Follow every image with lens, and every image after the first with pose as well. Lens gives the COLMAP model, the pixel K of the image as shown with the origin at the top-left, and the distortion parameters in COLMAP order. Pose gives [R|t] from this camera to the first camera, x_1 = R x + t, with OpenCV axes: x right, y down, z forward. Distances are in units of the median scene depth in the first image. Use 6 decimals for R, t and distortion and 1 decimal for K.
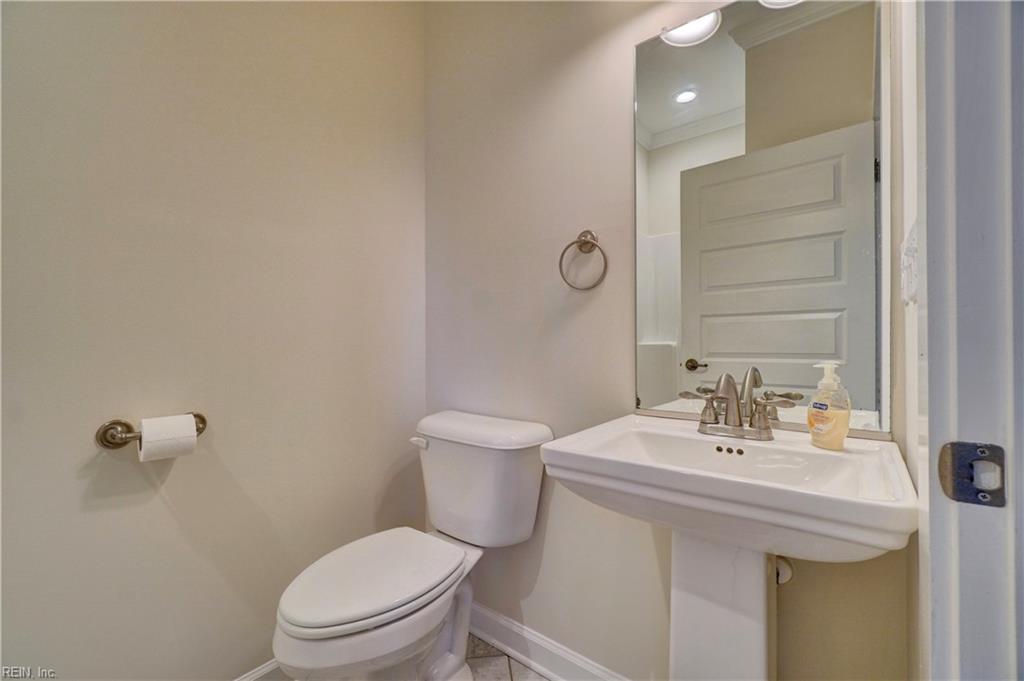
lens RADIAL K [[442.6, 0, 514.9], [0, 442.6, 340.7], [0, 0, 1]] dist [-0.005555, 0.001065]
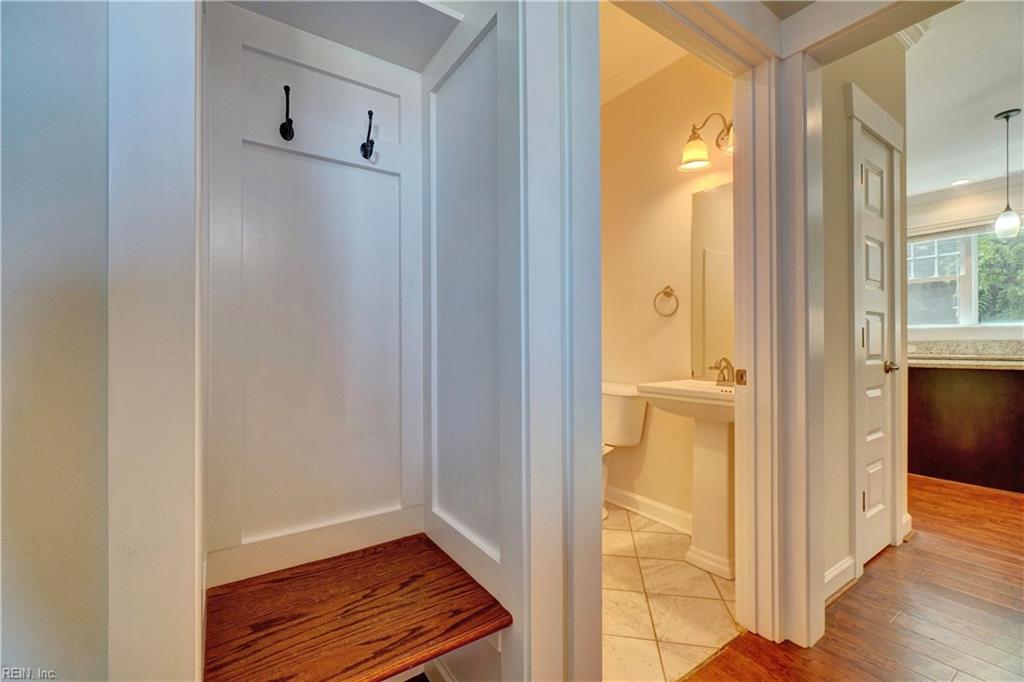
lens RADIAL K [[442.6, 0, 515.2], [0, 442.6, 337.7], [0, 0, 1]] dist [-0.005555, 0.001065]
pose [[0.959471, 0.000162, -0.281807, 0.064384], [-0.000573, 0.999999, -0.001378, -0.017236], [0.281806, 0.001483, 0.959470, -1.054999]]
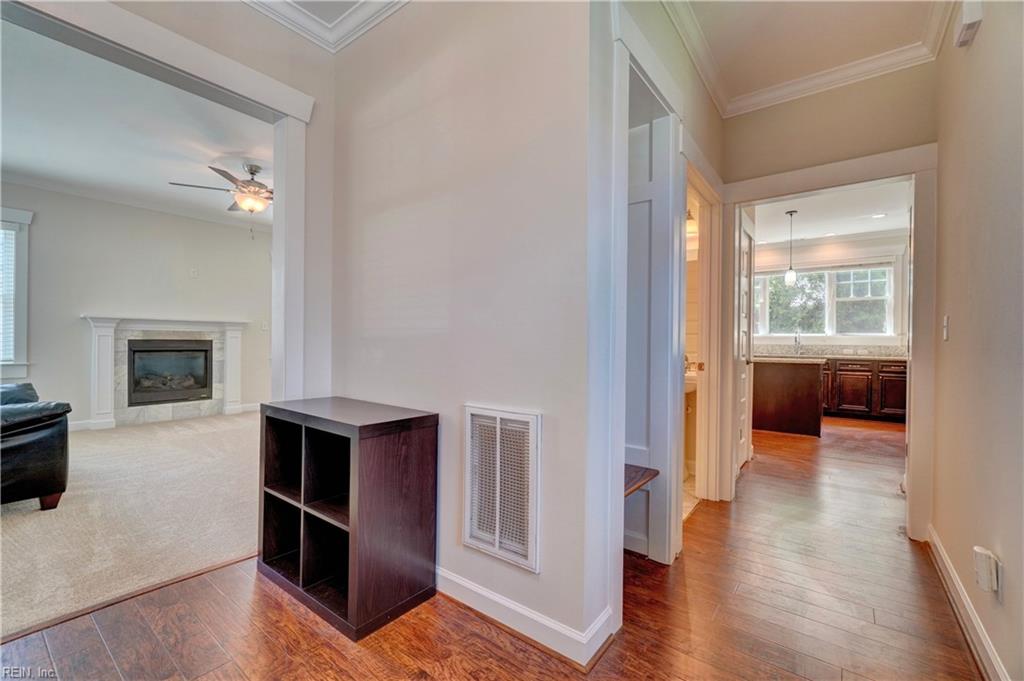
lens RADIAL K [[442.6, 0, 512.4], [0, 442.6, 337.6], [0, 0, 1]] dist [-0.005555, 0.001065]
pose [[0.999066, 0.015374, 0.040373, -1.053982], [-0.015477, 0.999878, 0.002243, -0.064271], [-0.040333, -0.002866, 0.999182, -2.304962]]
